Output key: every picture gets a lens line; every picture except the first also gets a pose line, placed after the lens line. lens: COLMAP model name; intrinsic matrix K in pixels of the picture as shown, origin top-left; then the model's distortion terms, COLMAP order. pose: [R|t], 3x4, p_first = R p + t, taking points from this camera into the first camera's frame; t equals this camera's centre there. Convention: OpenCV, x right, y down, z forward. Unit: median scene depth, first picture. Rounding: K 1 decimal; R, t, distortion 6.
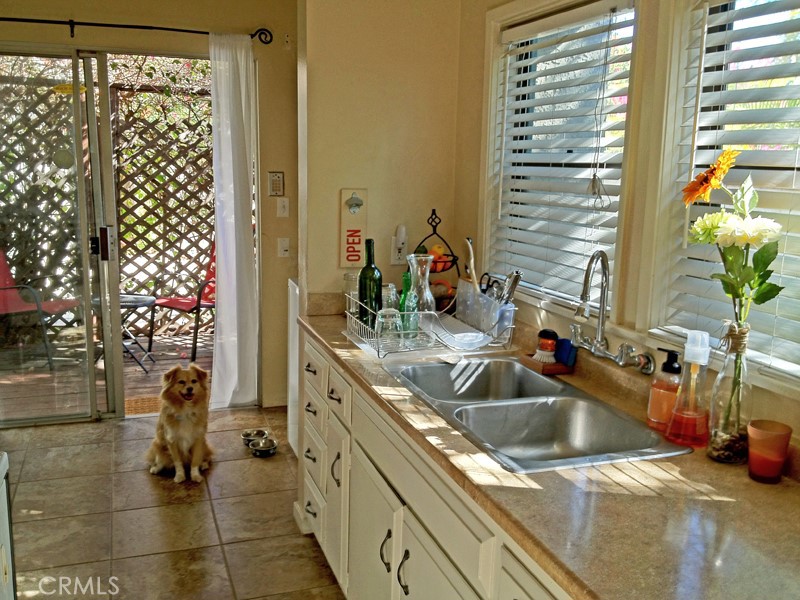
lens RADIAL K [[759.6, 0, 400.0], [0, 759.6, 300.0], [0, 0, 1]] dist [0.005242, -0.001132]
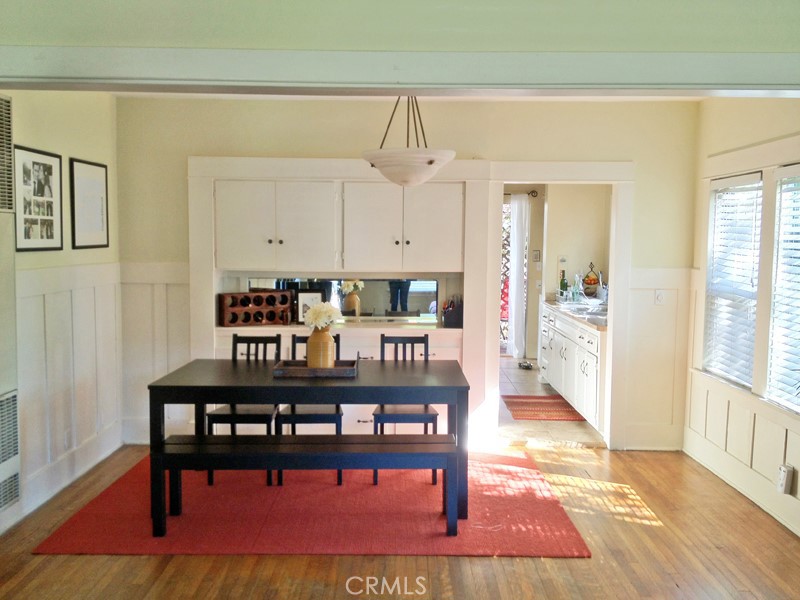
lens RADIAL K [[759.6, 0, 400.0], [0, 759.6, 300.0], [0, 0, 1]] dist [0.005242, -0.001132]
pose [[0.945550, 0.008375, -0.325368, 0.278053], [-0.040530, 0.994918, -0.092176, 0.292053], [0.322942, 0.100345, 0.941084, -1.754540]]
